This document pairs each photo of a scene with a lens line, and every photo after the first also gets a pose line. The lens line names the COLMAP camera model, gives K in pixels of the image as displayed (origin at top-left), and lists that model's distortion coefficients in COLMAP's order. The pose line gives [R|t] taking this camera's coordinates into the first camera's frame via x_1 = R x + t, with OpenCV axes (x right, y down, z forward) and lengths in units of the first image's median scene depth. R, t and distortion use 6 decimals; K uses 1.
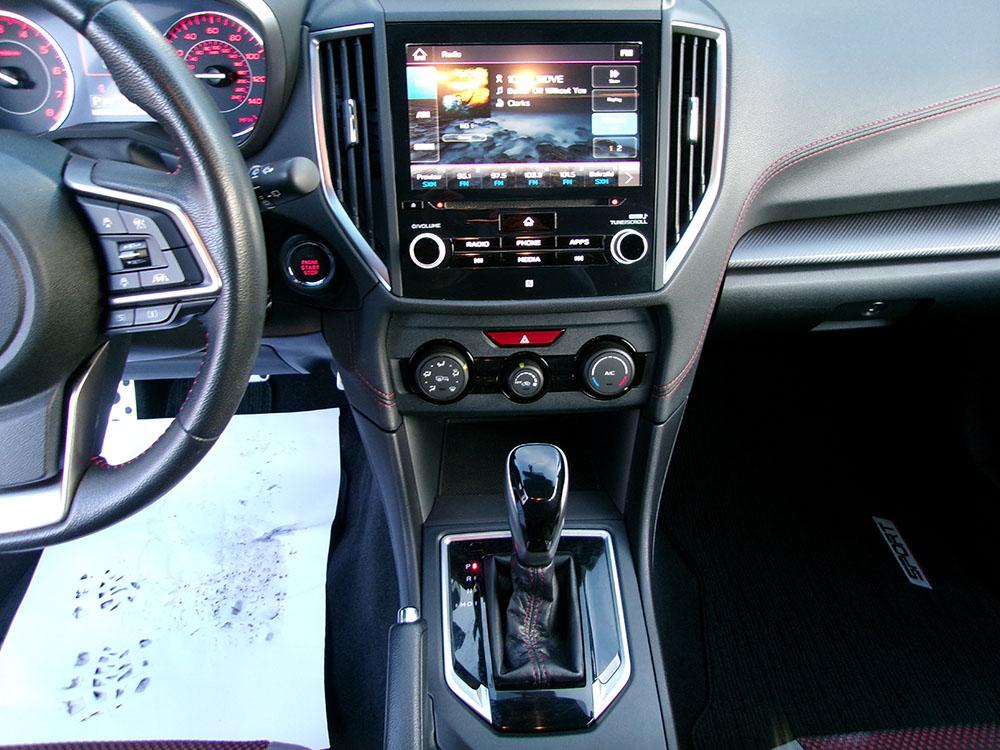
lens RADIAL K [[779.3, 0, 497.9], [0, 779.3, 371.4], [0, 0, 1]] dist [-0.006586, 0.028061]
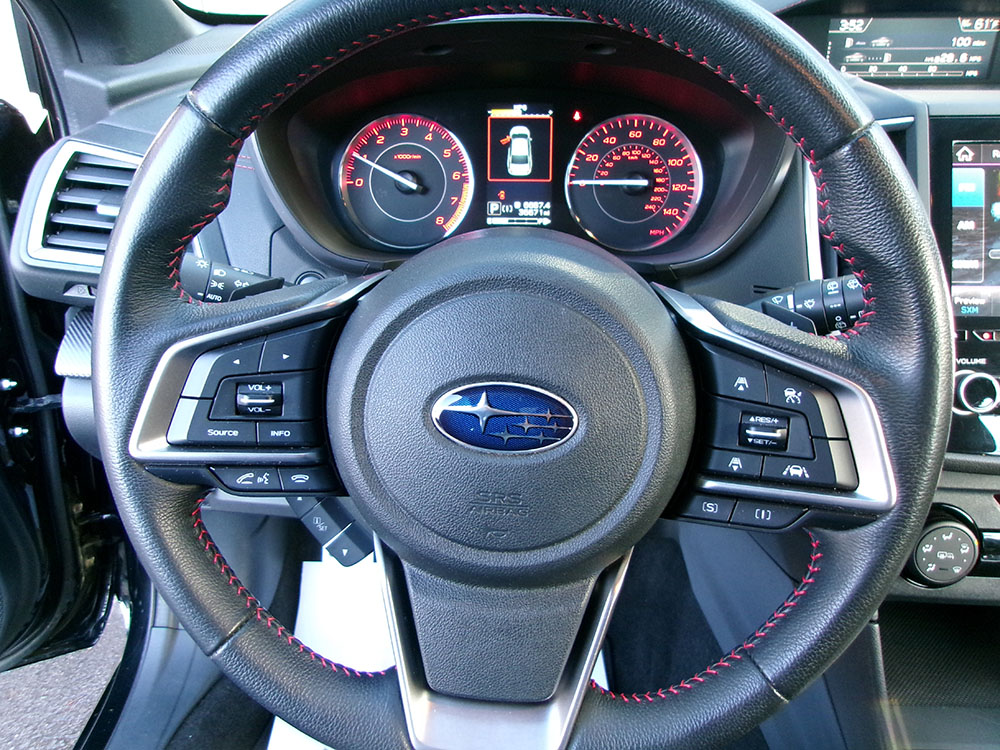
lens RADIAL K [[779.3, 0, 500.8], [0, 779.3, 380.3], [0, 0, 1]] dist [-0.006586, 0.028061]
pose [[0.994702, 0.039346, -0.094976, -0.446319], [-0.053509, 0.987005, -0.151520, -0.021418], [0.087780, 0.155799, 0.983881, 0.172134]]
